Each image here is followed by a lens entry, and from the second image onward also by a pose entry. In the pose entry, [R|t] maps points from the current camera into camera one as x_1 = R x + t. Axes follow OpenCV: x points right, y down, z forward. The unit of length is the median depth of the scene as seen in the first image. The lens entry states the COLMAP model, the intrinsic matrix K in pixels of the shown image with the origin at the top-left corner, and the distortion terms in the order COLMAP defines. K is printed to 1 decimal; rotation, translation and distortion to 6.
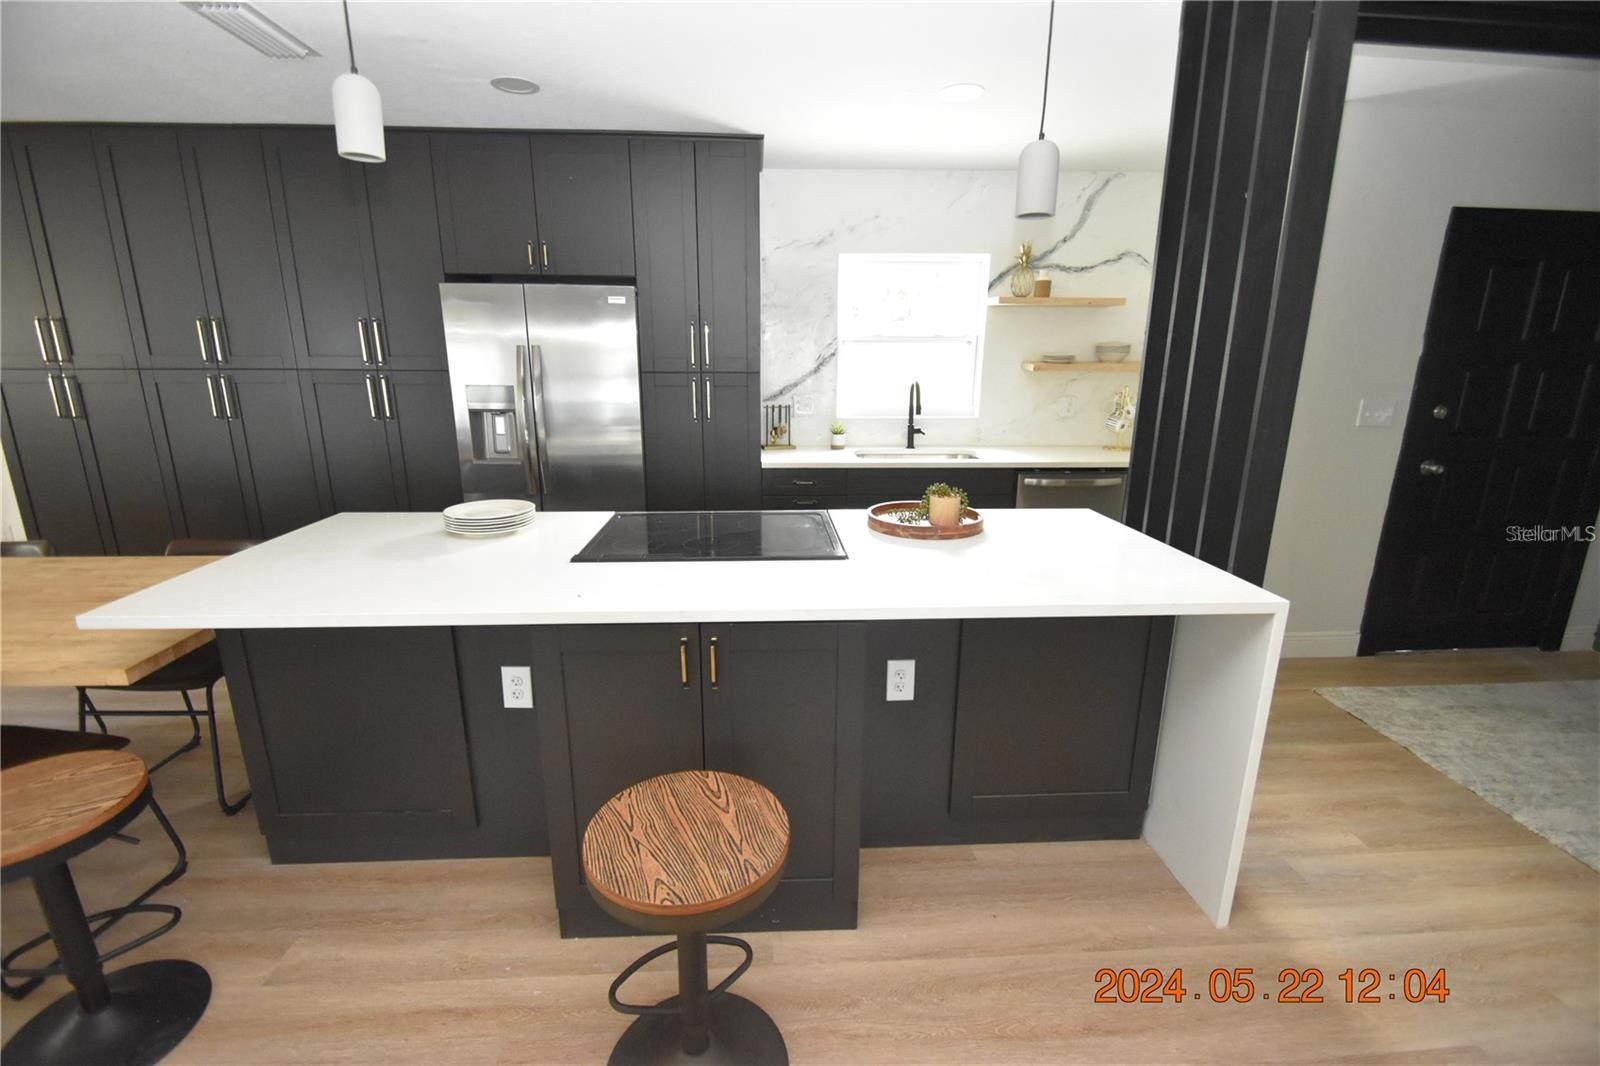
lens RADIAL K [[699.4, 0, 800.5], [0, 699.4, 540.6], [0, 0, 1]] dist [-0.003860, -0.003720]
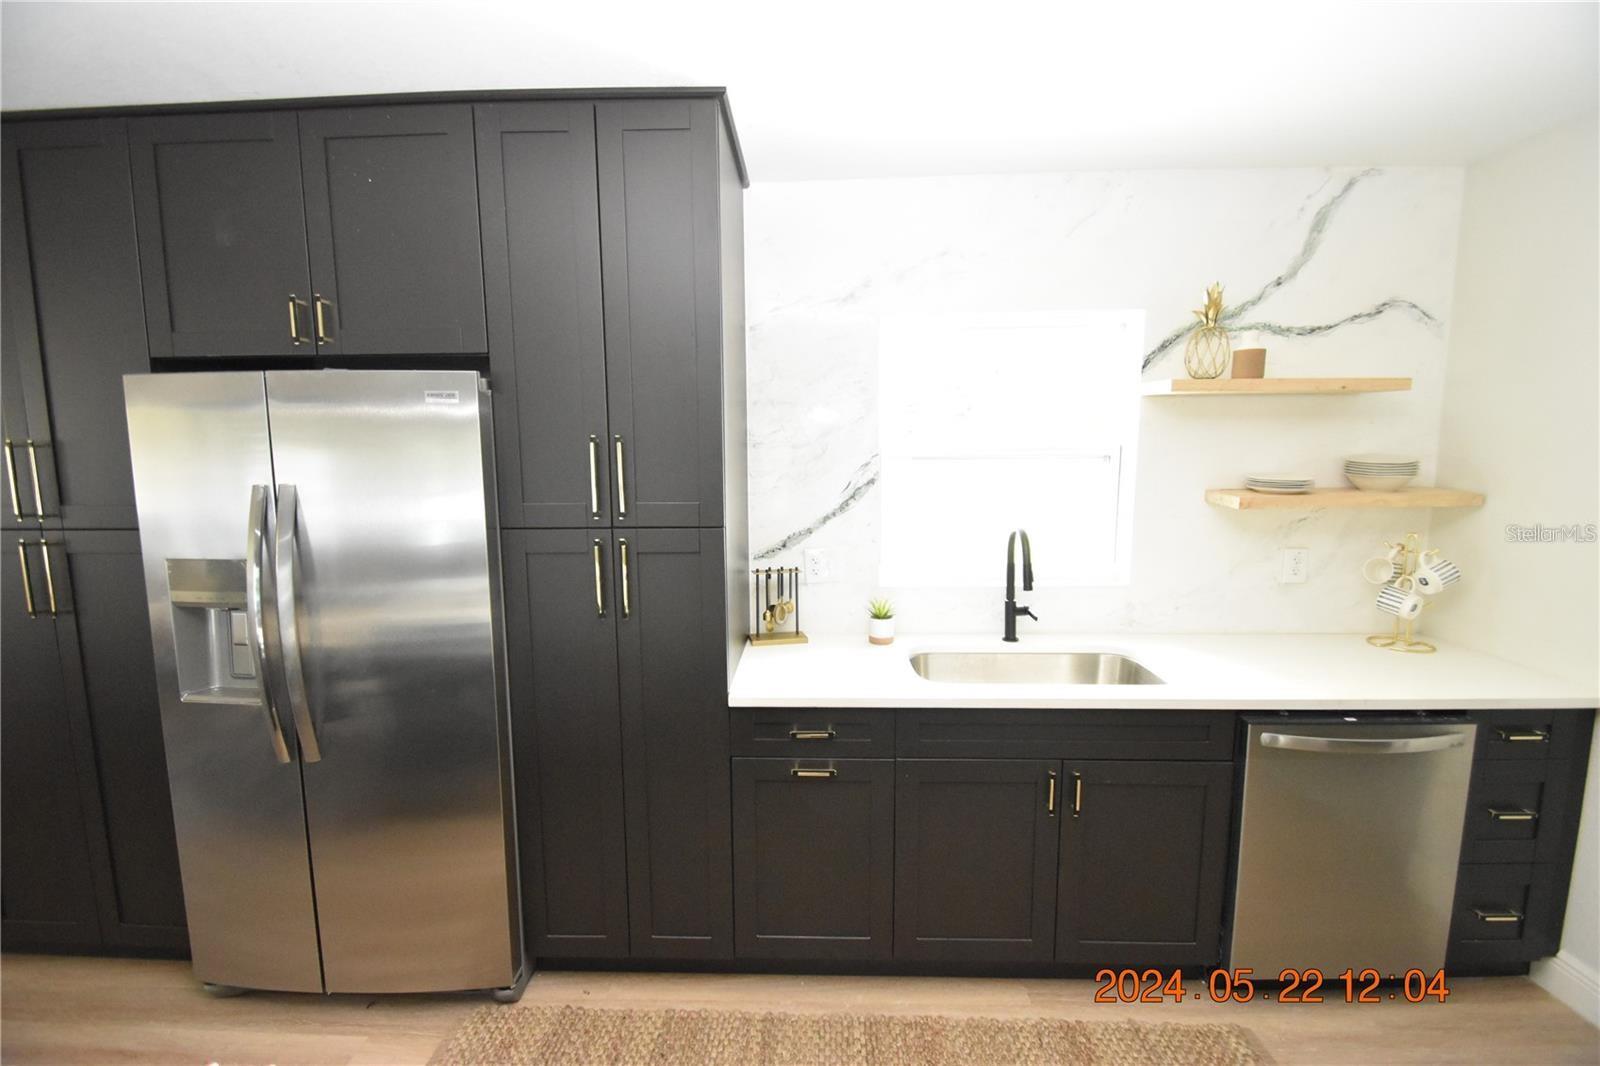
lens RADIAL K [[699.4, 0, 796.0], [0, 699.4, 534.1], [0, 0, 1]] dist [-0.003860, -0.003720]
pose [[0.995789, -0.001706, -0.091660, 0.037260], [-0.011095, 0.990236, -0.138962, -0.141657], [0.091002, 0.139393, 0.986047, 0.426392]]
